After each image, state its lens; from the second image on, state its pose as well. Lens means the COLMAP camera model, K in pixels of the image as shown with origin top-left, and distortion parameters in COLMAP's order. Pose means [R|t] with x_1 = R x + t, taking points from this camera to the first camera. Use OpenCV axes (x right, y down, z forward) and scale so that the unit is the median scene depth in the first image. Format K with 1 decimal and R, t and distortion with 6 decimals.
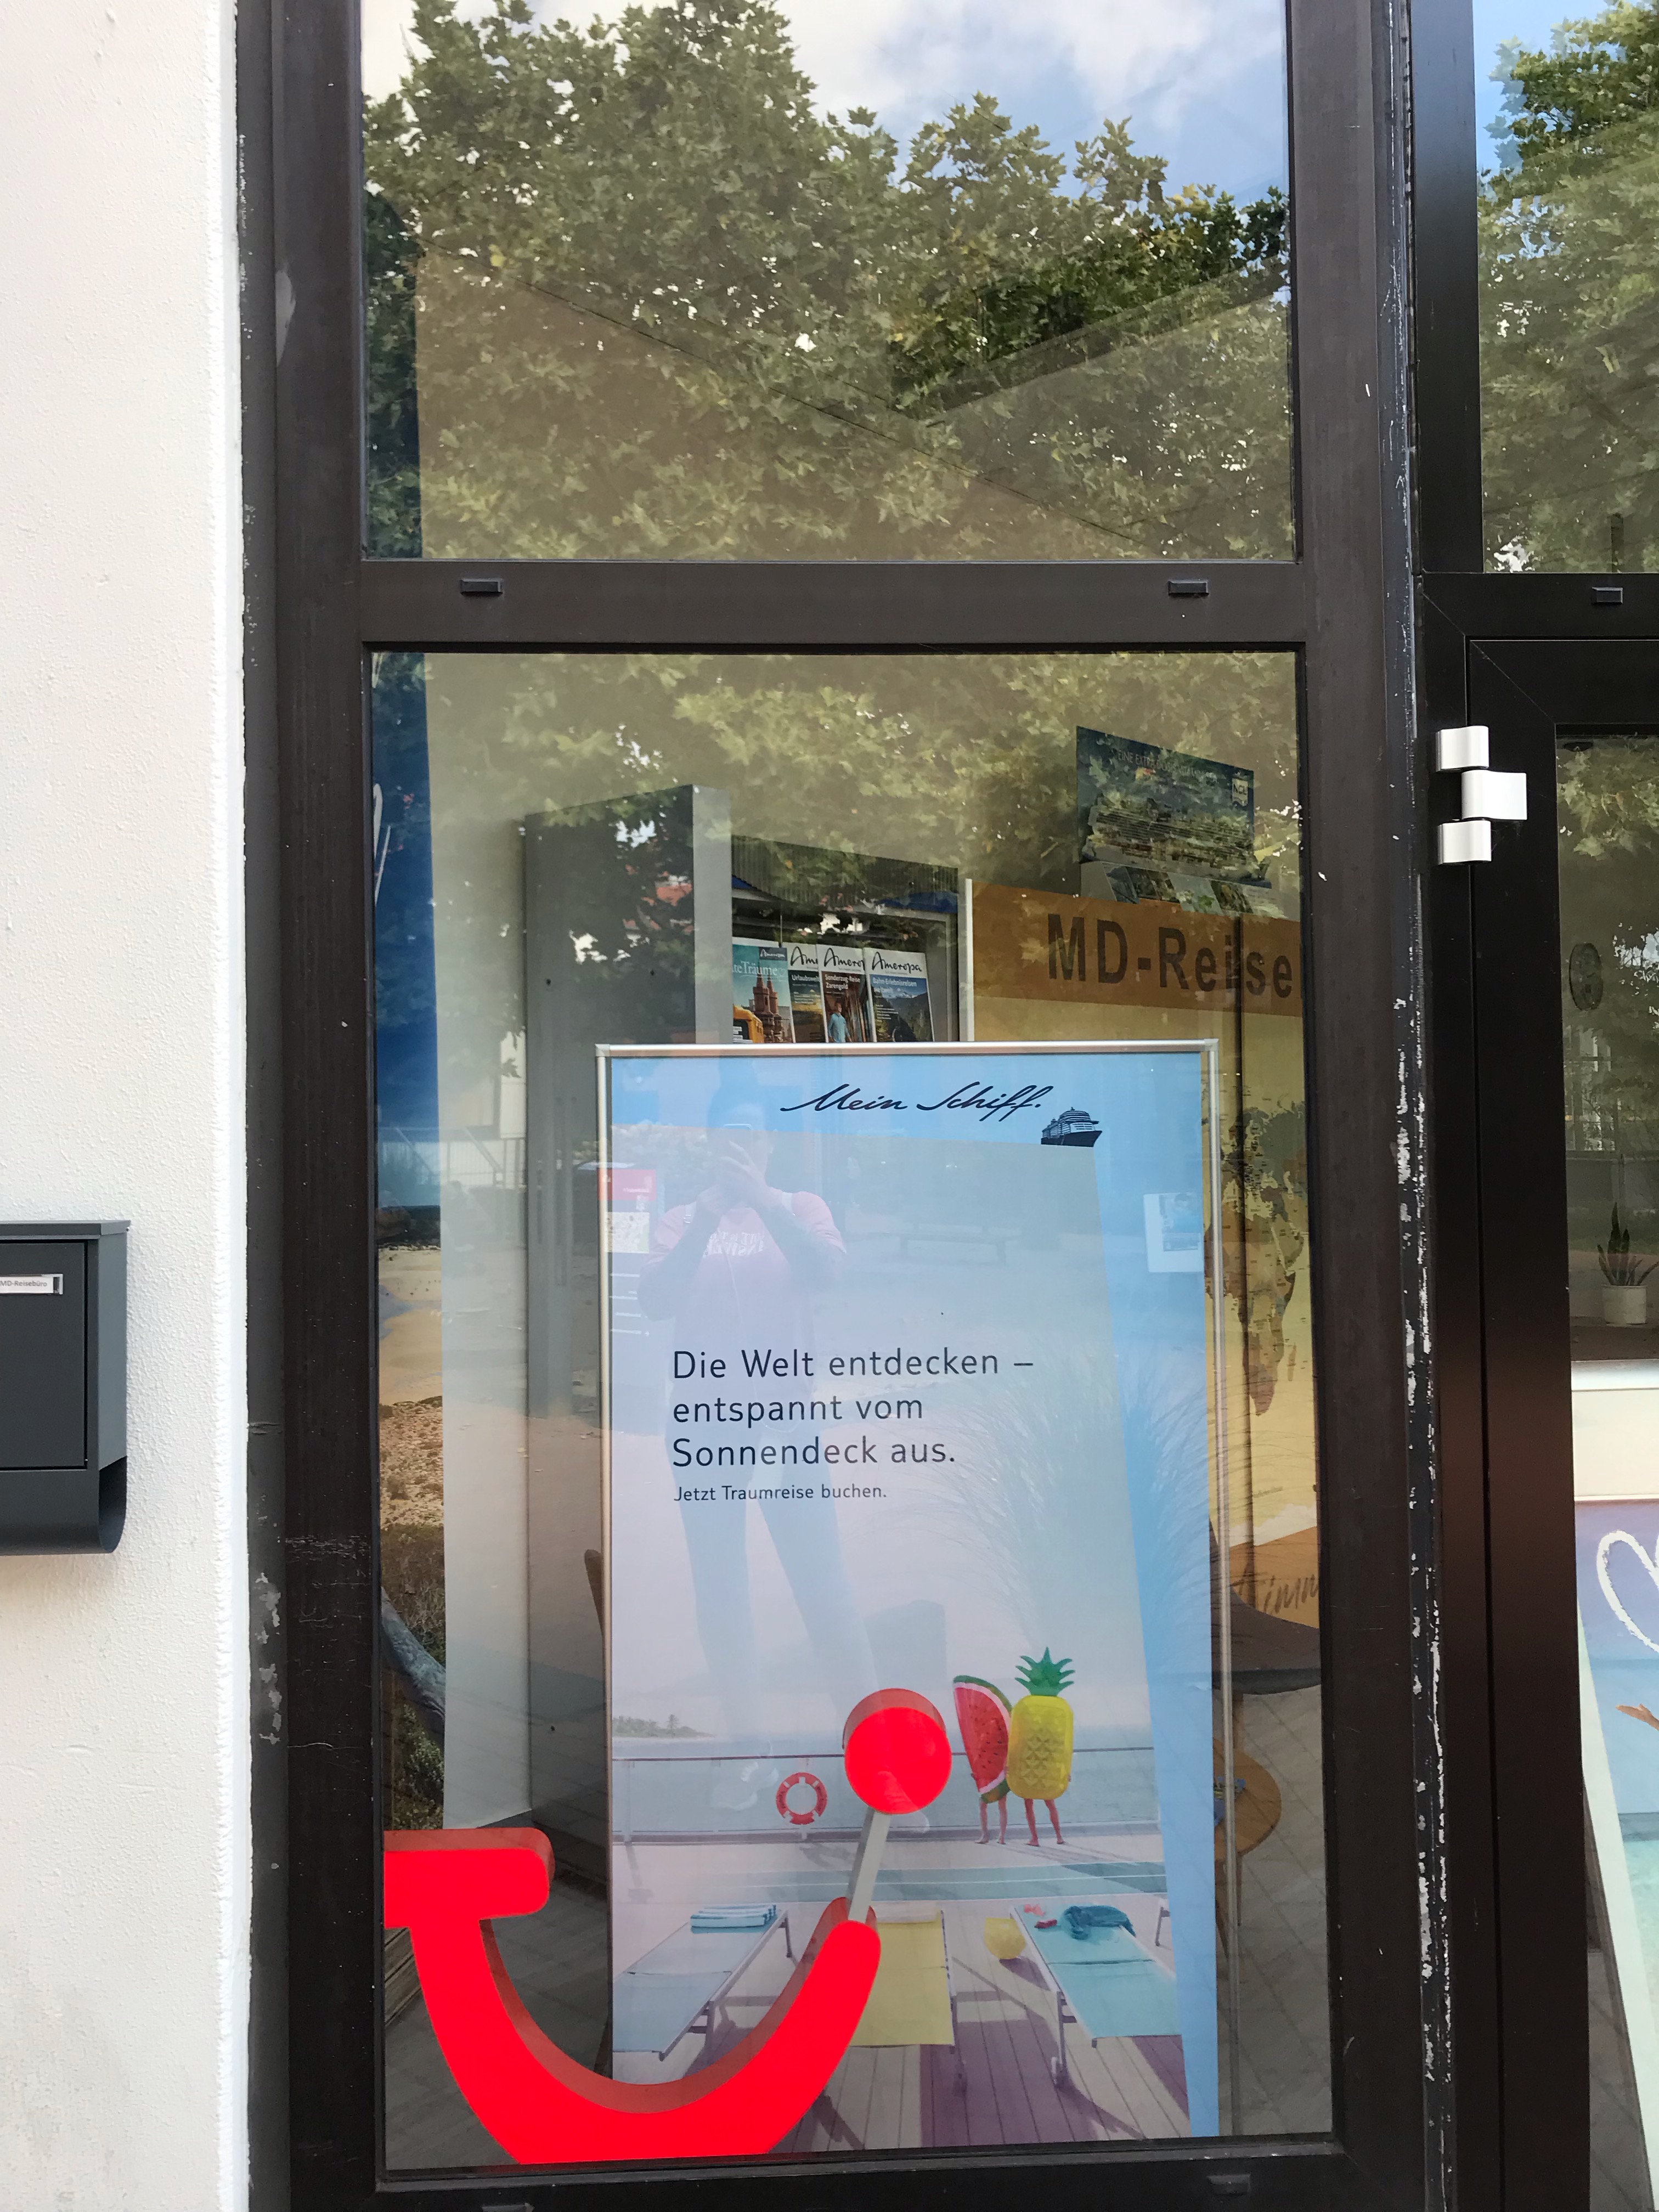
lens RADIAL K [[1787.6, 0, 828.7], [0, 1787.6, 1109.6], [0, 0, 1]] dist [0.048889, -0.072038]
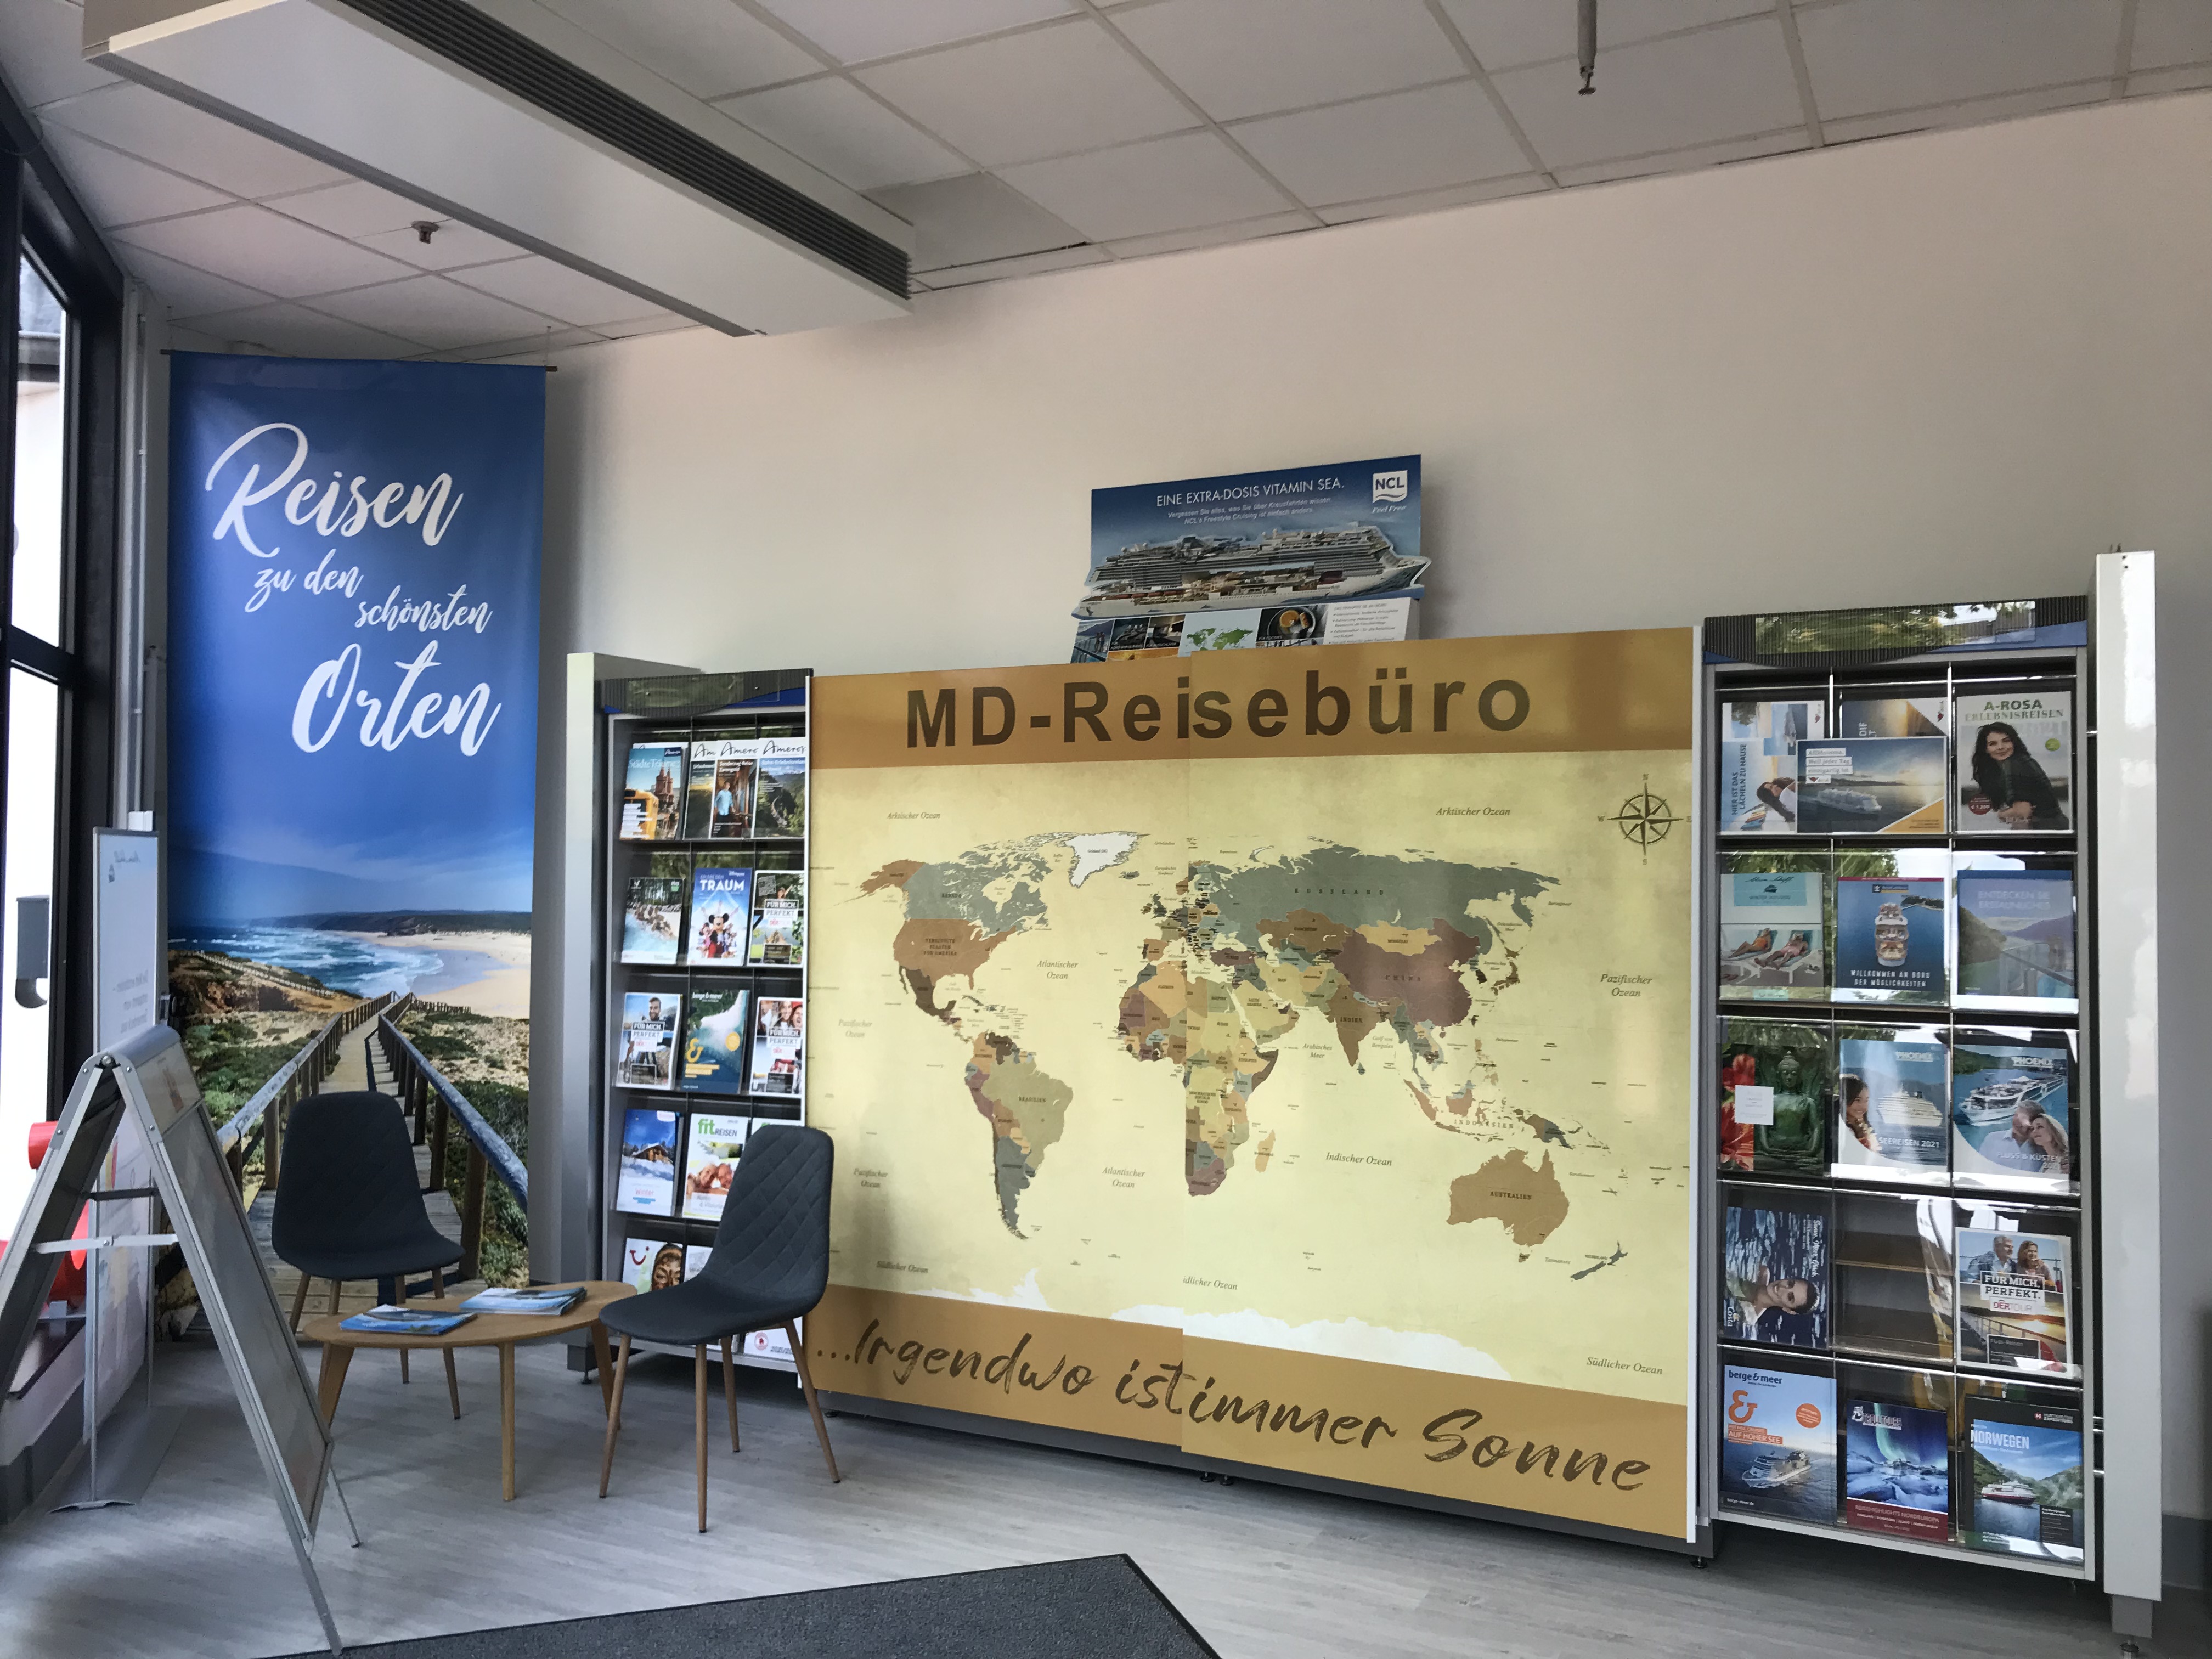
lens RADIAL K [[1787.6, 0, 1103.9], [0, 1787.6, 832.9], [0, 0, 1]] dist [0.048889, -0.072038]
pose [[0.287508, -0.001294, -0.957777, 1.196756], [0.000333, 0.999999, -0.001251, -0.015823], [0.957778, 0.000041, 0.287508, 0.748330]]
